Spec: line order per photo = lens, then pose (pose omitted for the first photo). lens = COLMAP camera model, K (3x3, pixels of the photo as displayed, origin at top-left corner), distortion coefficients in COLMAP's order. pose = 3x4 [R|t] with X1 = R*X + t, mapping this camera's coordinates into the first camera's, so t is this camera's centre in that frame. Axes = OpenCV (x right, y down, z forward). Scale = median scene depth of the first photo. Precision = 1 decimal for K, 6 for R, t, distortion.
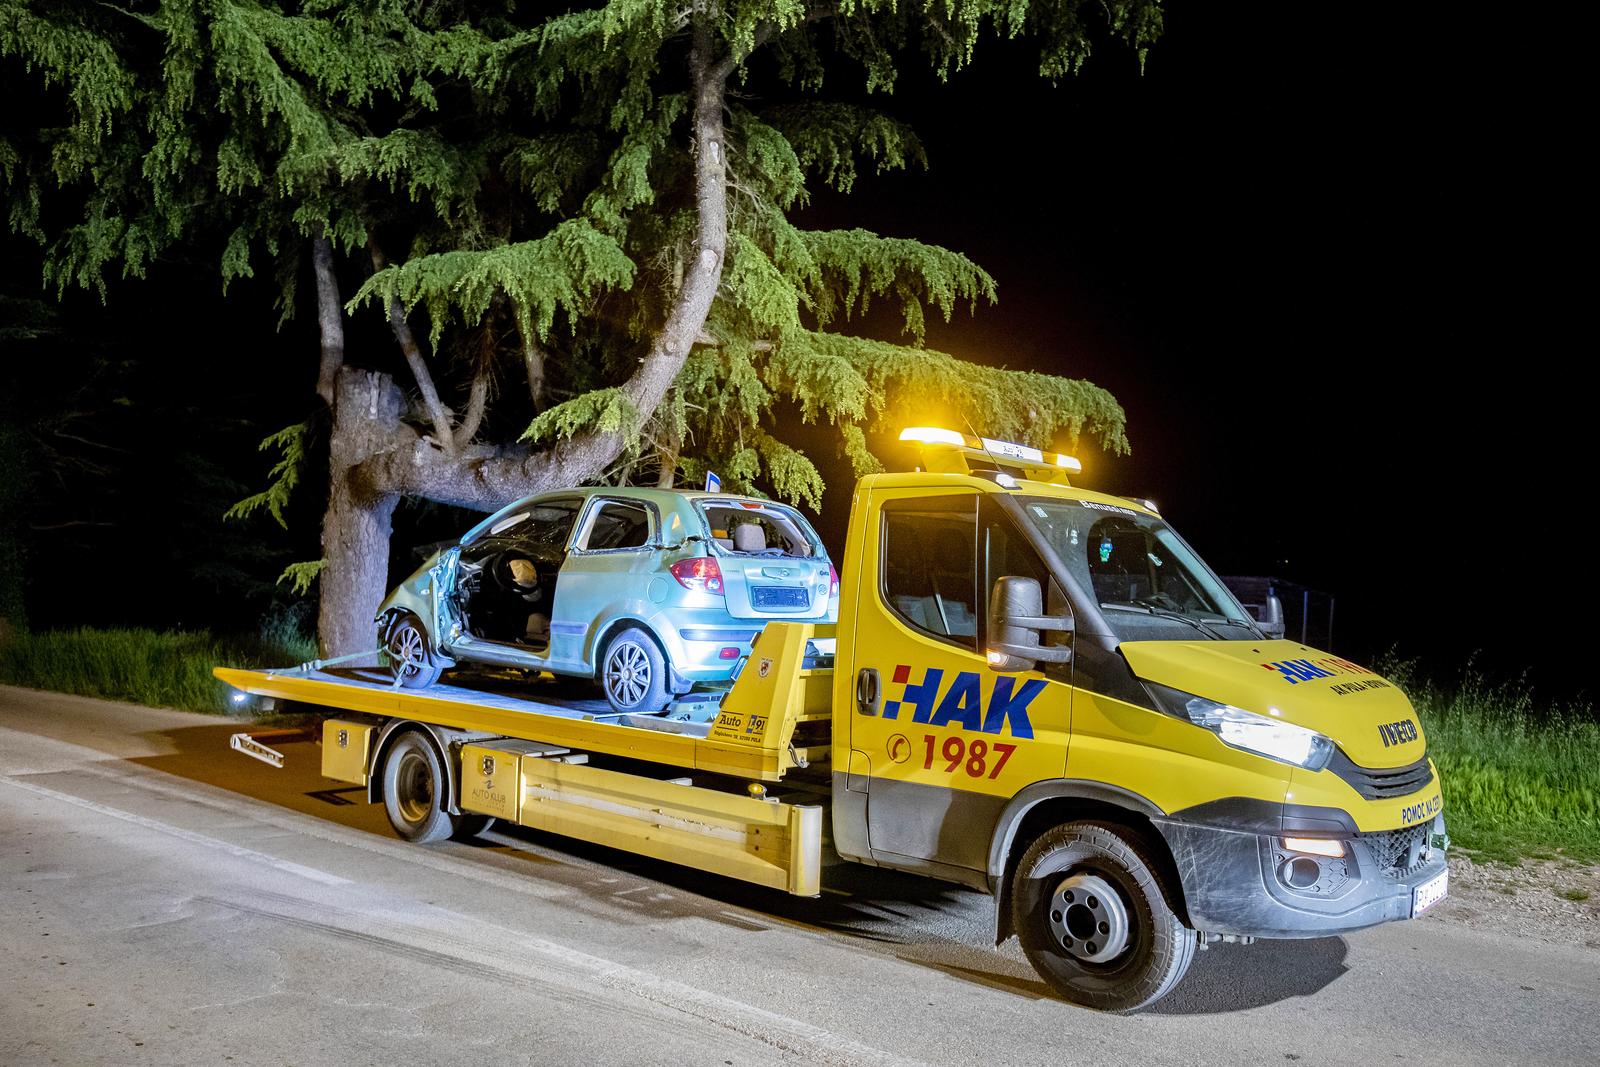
lens RADIAL K [[1210.9, 0, 800.0], [0, 1210.9, 533.5], [0, 0, 1]] dist [0.002559, 0.000336]
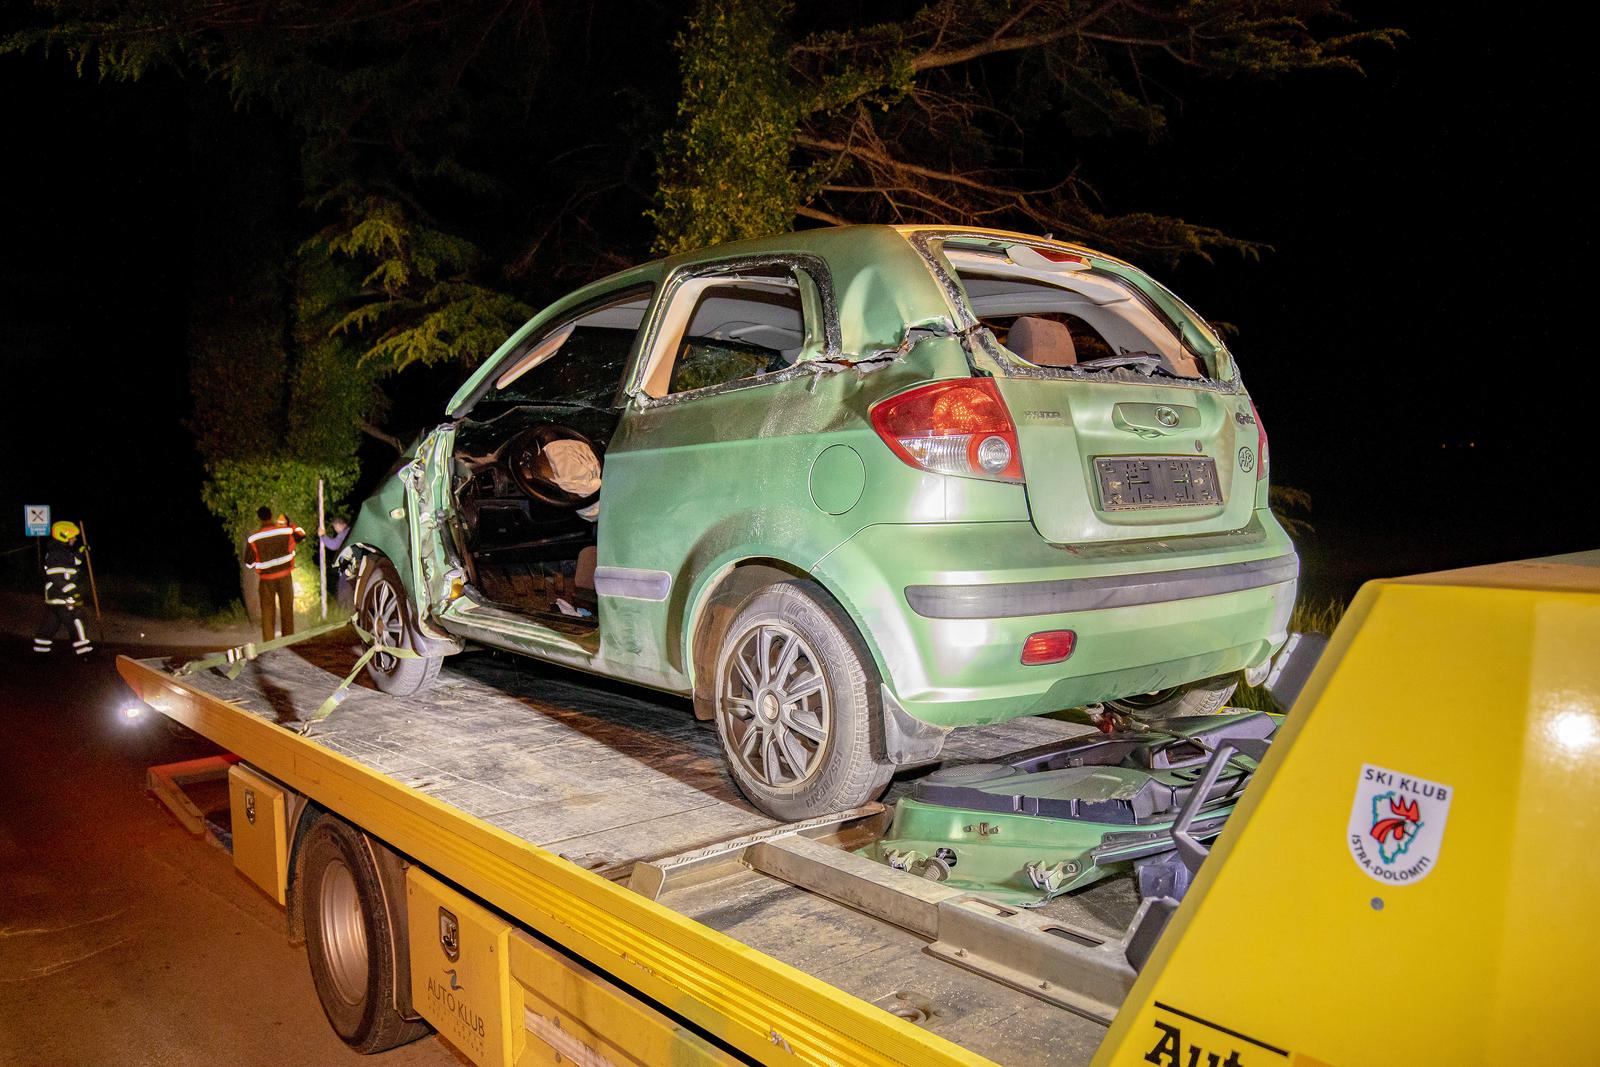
lens RADIAL K [[1129.9, 0, 800.0], [0, 1129.9, 533.5], [0, 0, 1]] dist [0.001390, 0.000188]
pose [[0.986813, -0.047422, -0.154763, -0.074696], [0.059901, 0.995231, 0.076988, 0.035216], [0.150374, -0.085243, 0.984947, 0.647231]]
